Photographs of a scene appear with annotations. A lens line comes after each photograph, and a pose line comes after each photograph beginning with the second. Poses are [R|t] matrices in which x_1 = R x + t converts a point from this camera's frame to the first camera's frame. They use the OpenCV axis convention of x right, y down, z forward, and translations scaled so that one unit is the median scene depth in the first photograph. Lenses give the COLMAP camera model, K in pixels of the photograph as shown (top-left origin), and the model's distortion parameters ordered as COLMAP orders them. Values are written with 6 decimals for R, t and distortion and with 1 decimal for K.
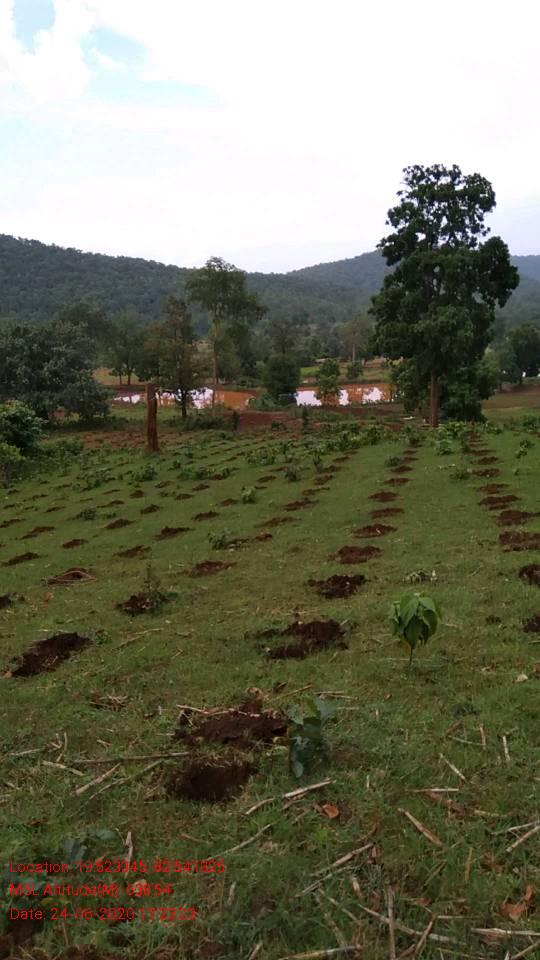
lens RADIAL K [[734.3, 0, 271.1], [0, 734.3, 482.9], [0, 0, 1]] dist [0.069317, -0.000155]
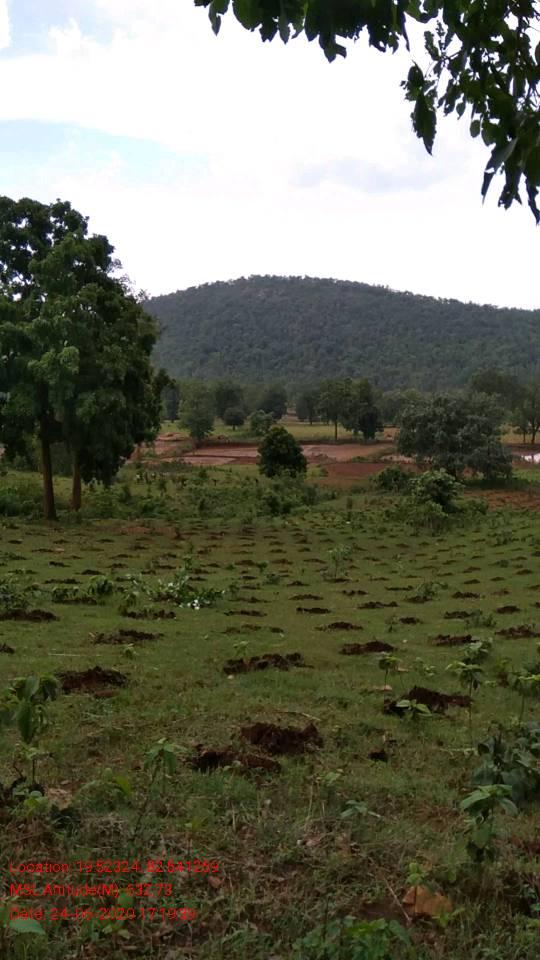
lens RADIAL K [[734.3, 0, 266.7], [0, 734.3, 482.7], [0, 0, 1]] dist [0.069317, -0.000155]
pose [[0.861265, 0.076675, -0.502338, 0.018877], [-0.109744, 0.993288, -0.036545, -0.002941], [0.496164, 0.086603, 0.863899, -0.125250]]
